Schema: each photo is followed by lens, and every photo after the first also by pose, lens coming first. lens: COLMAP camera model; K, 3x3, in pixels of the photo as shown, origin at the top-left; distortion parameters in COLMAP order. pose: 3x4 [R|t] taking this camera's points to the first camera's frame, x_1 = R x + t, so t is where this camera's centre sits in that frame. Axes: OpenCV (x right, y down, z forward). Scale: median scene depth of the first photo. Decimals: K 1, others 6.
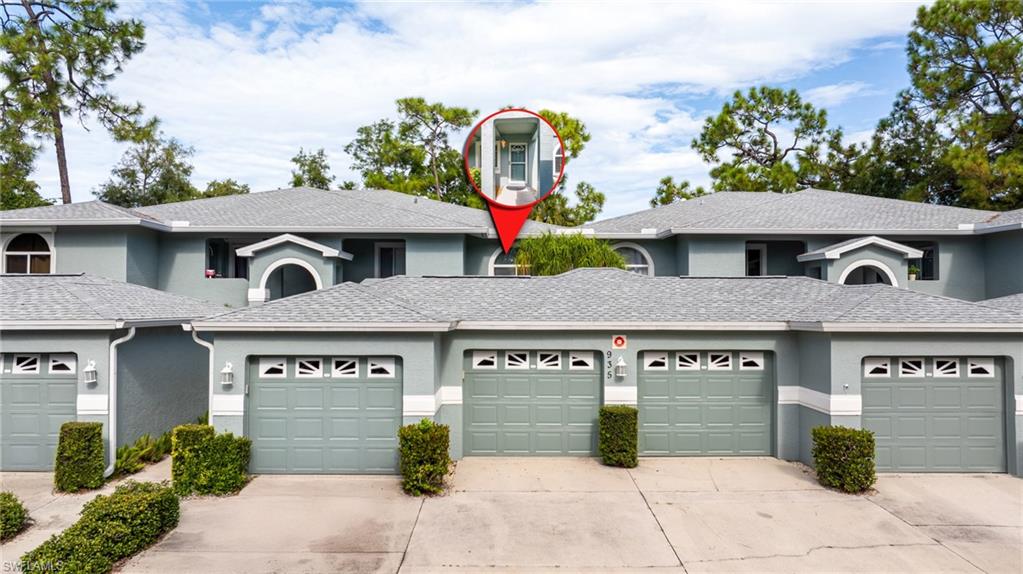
lens RADIAL K [[721.1, 0, 516.5], [0, 721.1, 286.6], [0, 0, 1]] dist [-0.009249, 0.000775]
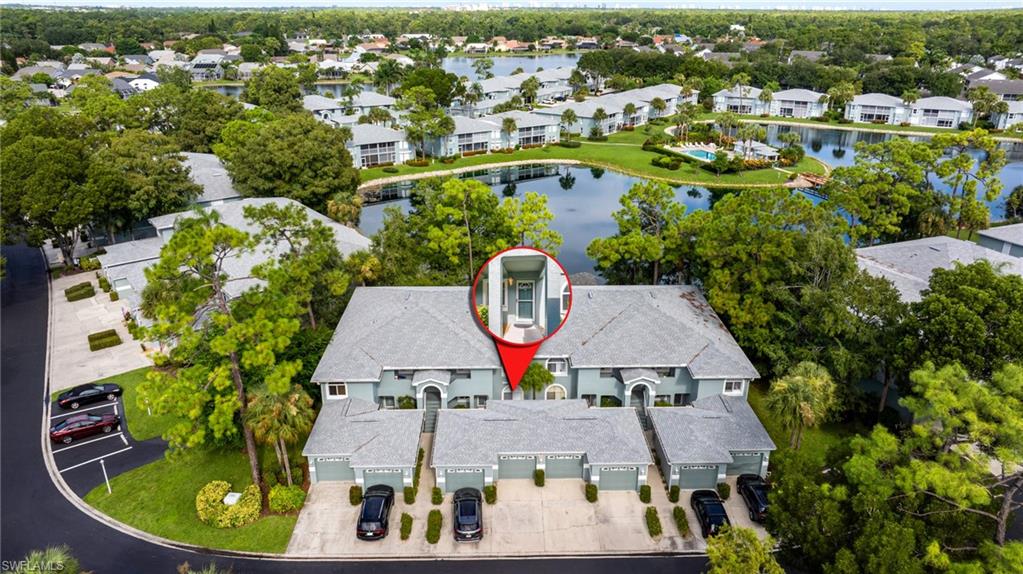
lens RADIAL K [[721.1, 0, 516.5], [0, 721.1, 286.6], [0, 0, 1]] dist [-0.009249, 0.000775]
pose [[0.999763, -0.005981, 0.020923, -0.064890], [-0.002338, 0.926399, 0.376535, -2.858311], [-0.021635, -0.376495, 0.926166, -2.811116]]
